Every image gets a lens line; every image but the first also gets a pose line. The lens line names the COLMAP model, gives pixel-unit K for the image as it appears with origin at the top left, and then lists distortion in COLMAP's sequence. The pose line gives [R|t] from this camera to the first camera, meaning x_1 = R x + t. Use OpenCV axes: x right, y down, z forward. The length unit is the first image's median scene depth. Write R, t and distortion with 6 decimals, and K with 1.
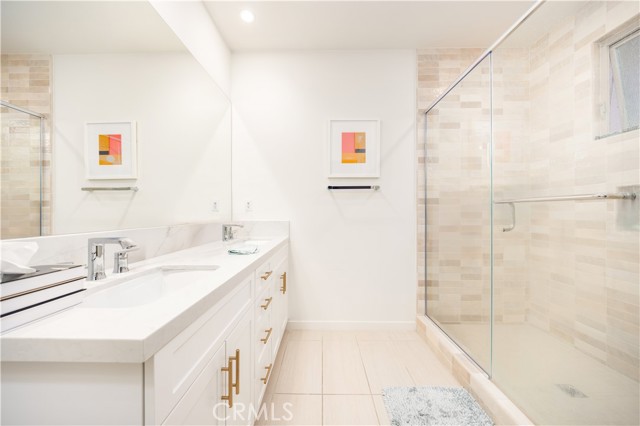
lens RADIAL K [[234.6, 0, 318.1], [0, 234.6, 212.2], [0, 0, 1]] dist [-0.003476, 0.000190]
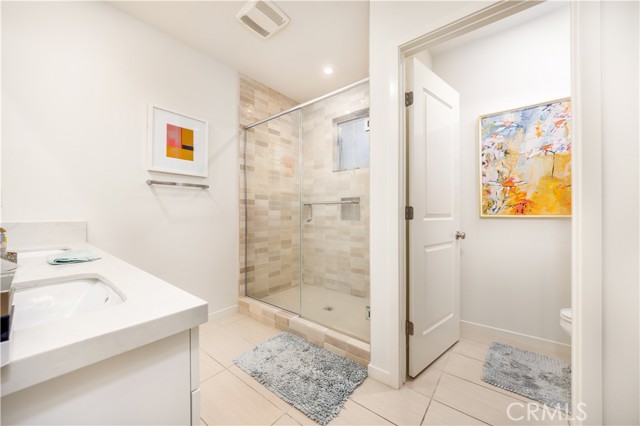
lens RADIAL K [[234.6, 0, 319.9], [0, 234.6, 213.5], [0, 0, 1]] dist [-0.003476, 0.000190]
pose [[0.607748, 0.000720, 0.794130, -0.269134], [0.000050, 1.000000, -0.000945, 0.014949], [-0.794130, 0.000614, 0.607748, -0.037824]]
